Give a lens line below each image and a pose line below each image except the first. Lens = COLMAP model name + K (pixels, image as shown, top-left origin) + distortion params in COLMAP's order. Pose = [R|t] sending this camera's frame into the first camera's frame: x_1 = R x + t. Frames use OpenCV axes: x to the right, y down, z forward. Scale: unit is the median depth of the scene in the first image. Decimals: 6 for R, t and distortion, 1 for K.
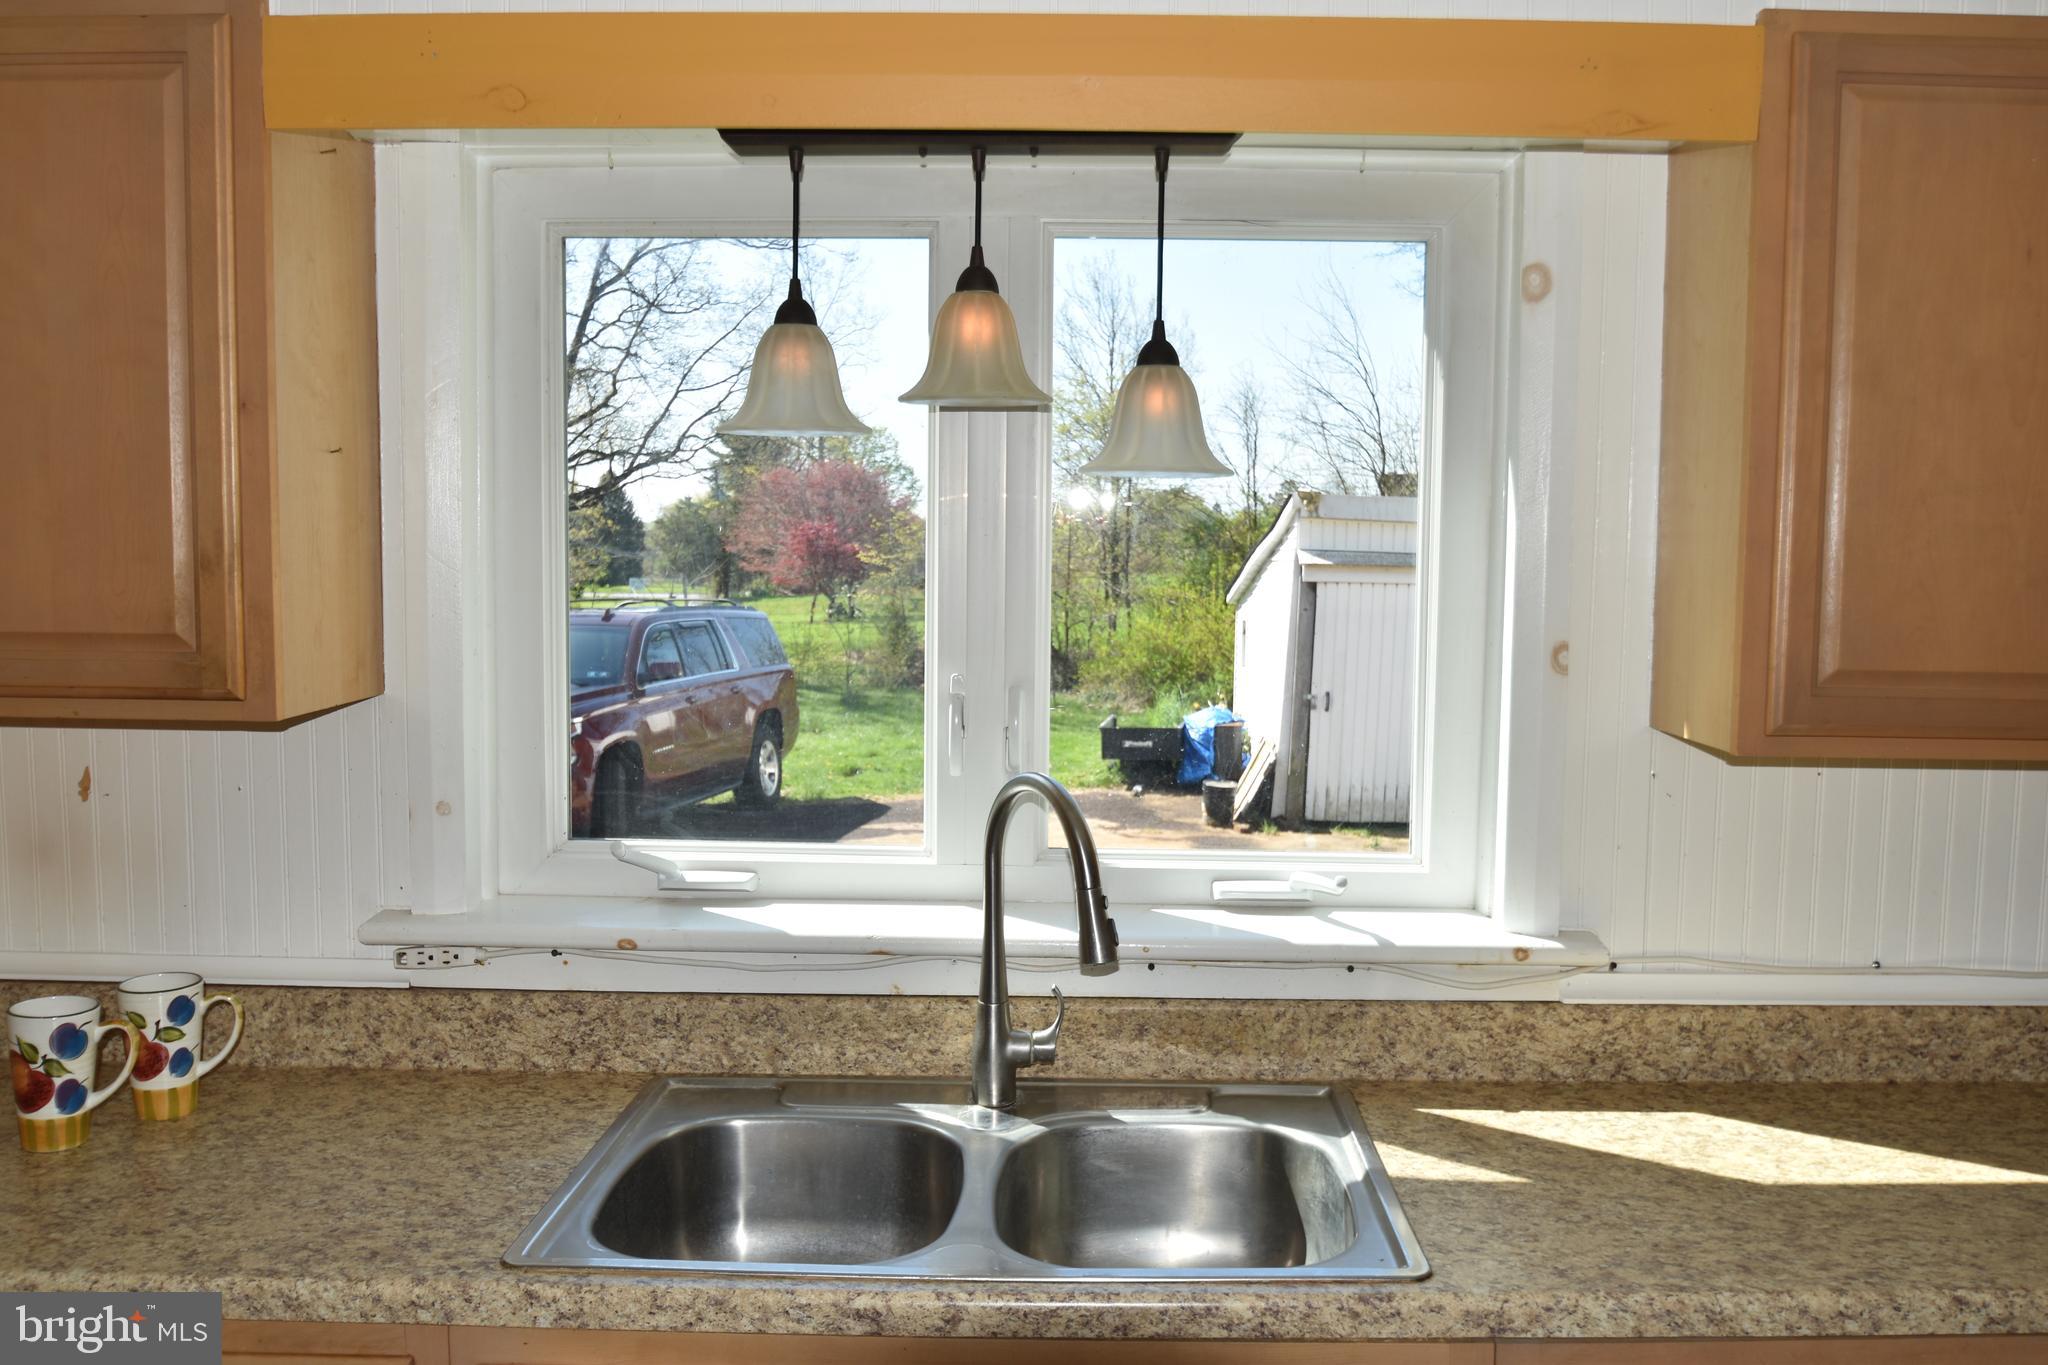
lens RADIAL K [[1698.2, 0, 1026.4], [0, 1698.2, 677.1], [0, 0, 1]] dist [-0.061759, 0.016763]
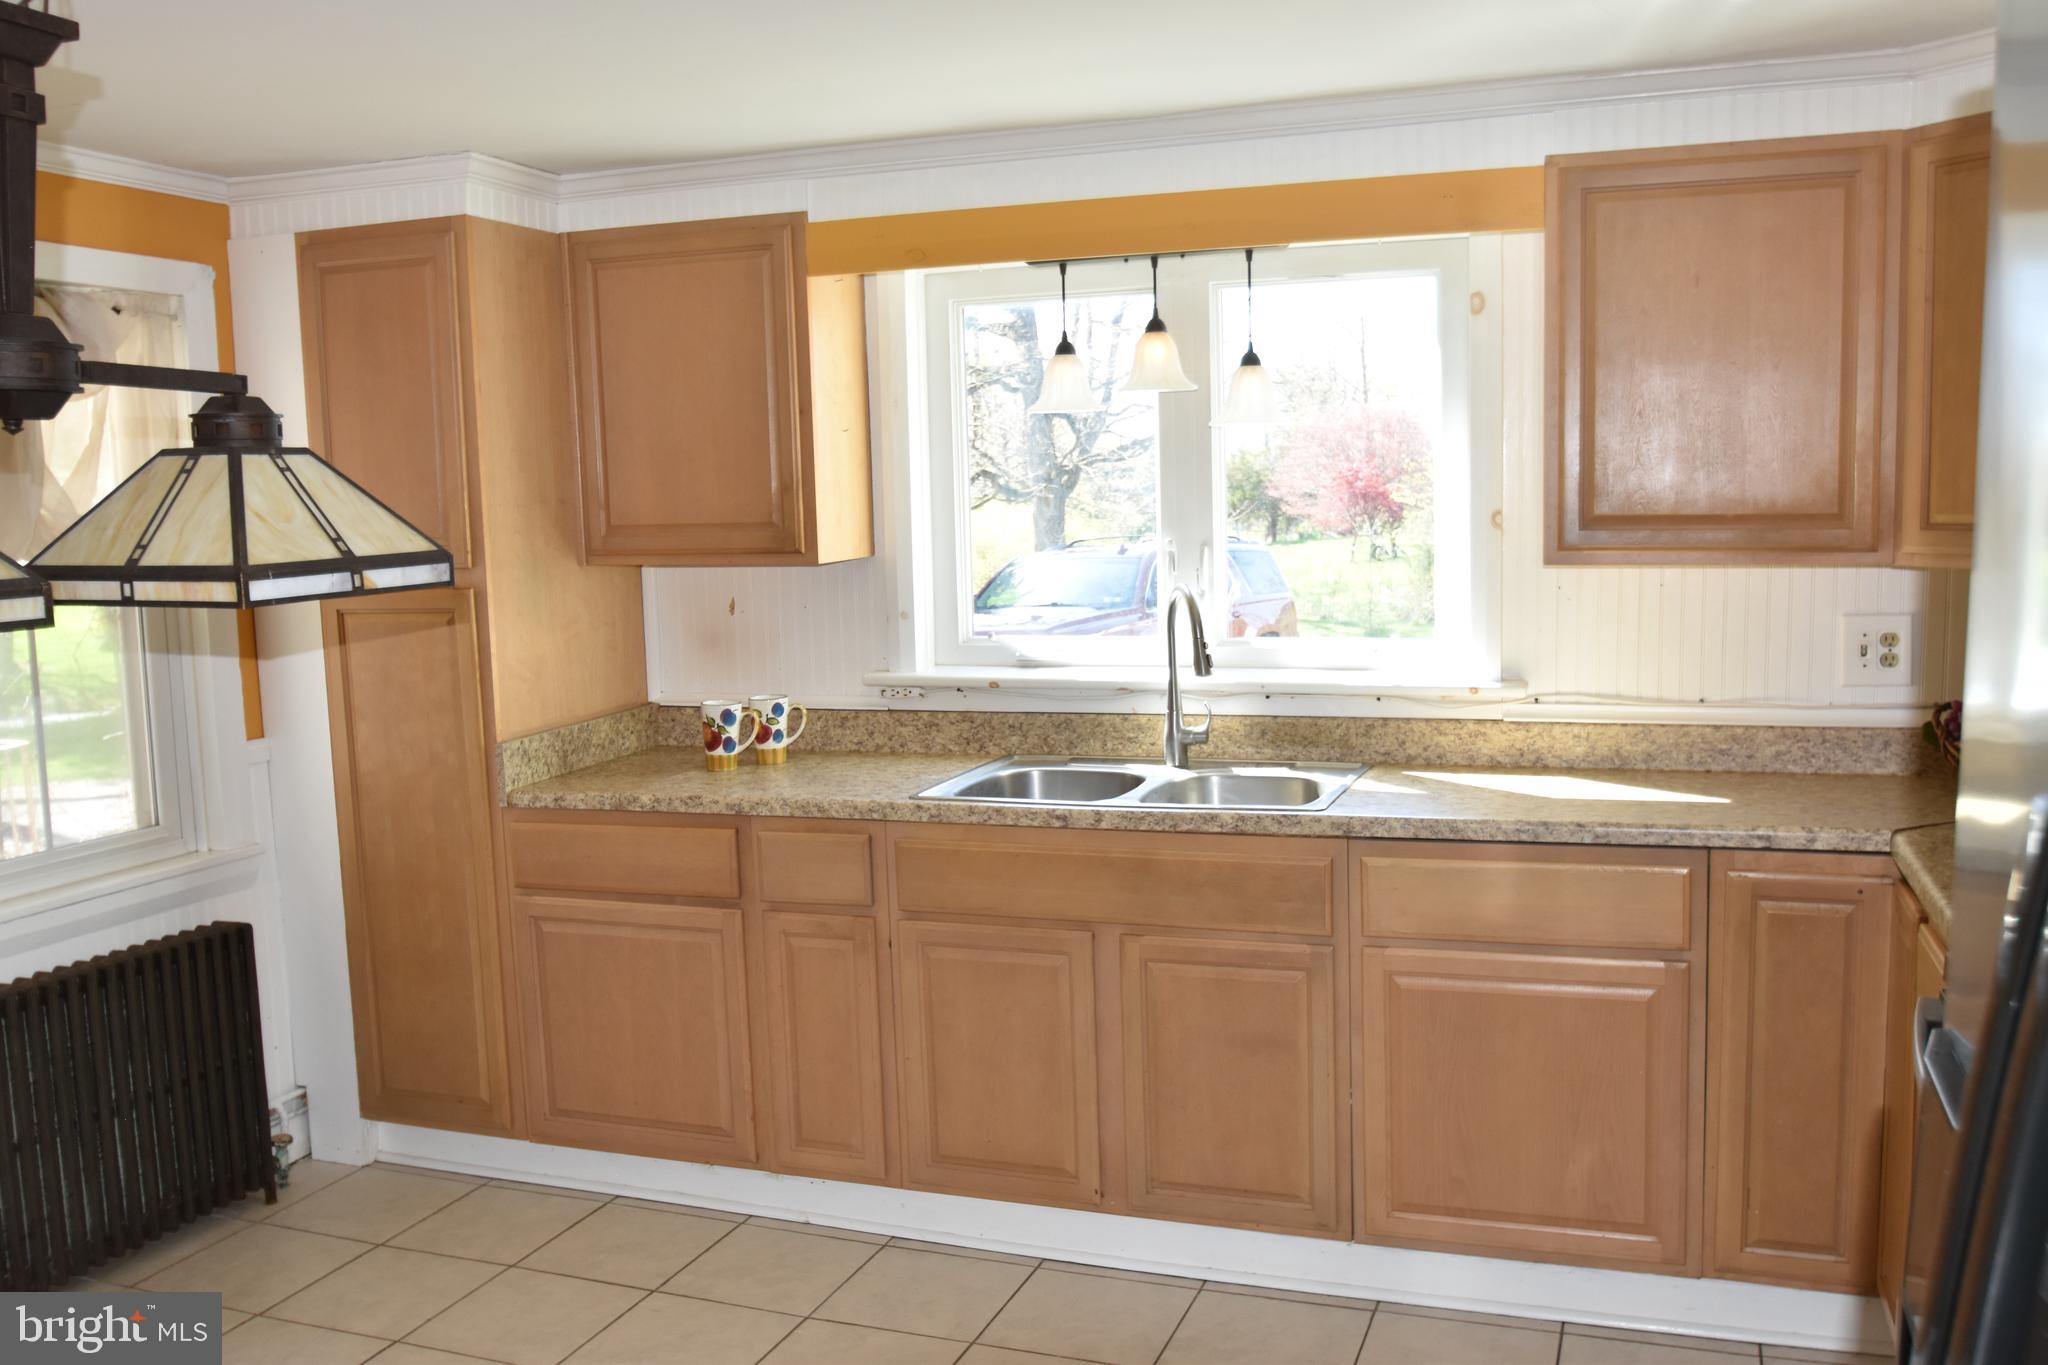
lens RADIAL K [[1698.2, 0, 1028.2], [0, 1698.2, 686.4], [0, 0, 1]] dist [-0.061759, 0.016763]
pose [[0.946515, 0.002695, -0.322650, 0.417462], [0.009312, 0.999320, 0.035664, 0.092780], [0.322527, -0.036760, 0.945846, -0.795045]]
